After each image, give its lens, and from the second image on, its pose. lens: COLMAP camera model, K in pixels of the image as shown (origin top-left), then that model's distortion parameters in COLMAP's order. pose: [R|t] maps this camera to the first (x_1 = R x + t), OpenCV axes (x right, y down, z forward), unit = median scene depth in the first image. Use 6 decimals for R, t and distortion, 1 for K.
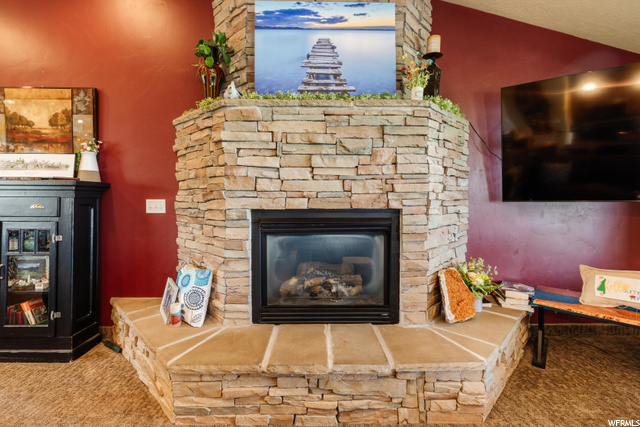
lens RADIAL K [[292.8, 0, 309.8], [0, 292.8, 200.7], [0, 0, 1]] dist [0.001289, 0.000137]
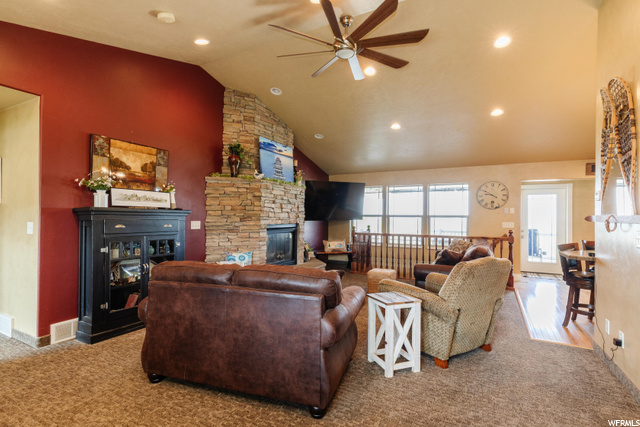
lens RADIAL K [[304.6, 0, 320.0], [0, 304.6, 213.5], [0, 0, 1]] dist [-0.000006, -0.000074]
pose [[0.477391, 0.012918, 0.878596, -1.881335], [0.011661, 0.999711, -0.021035, -0.002666], [-0.878614, 0.020287, 0.477102, -0.519129]]
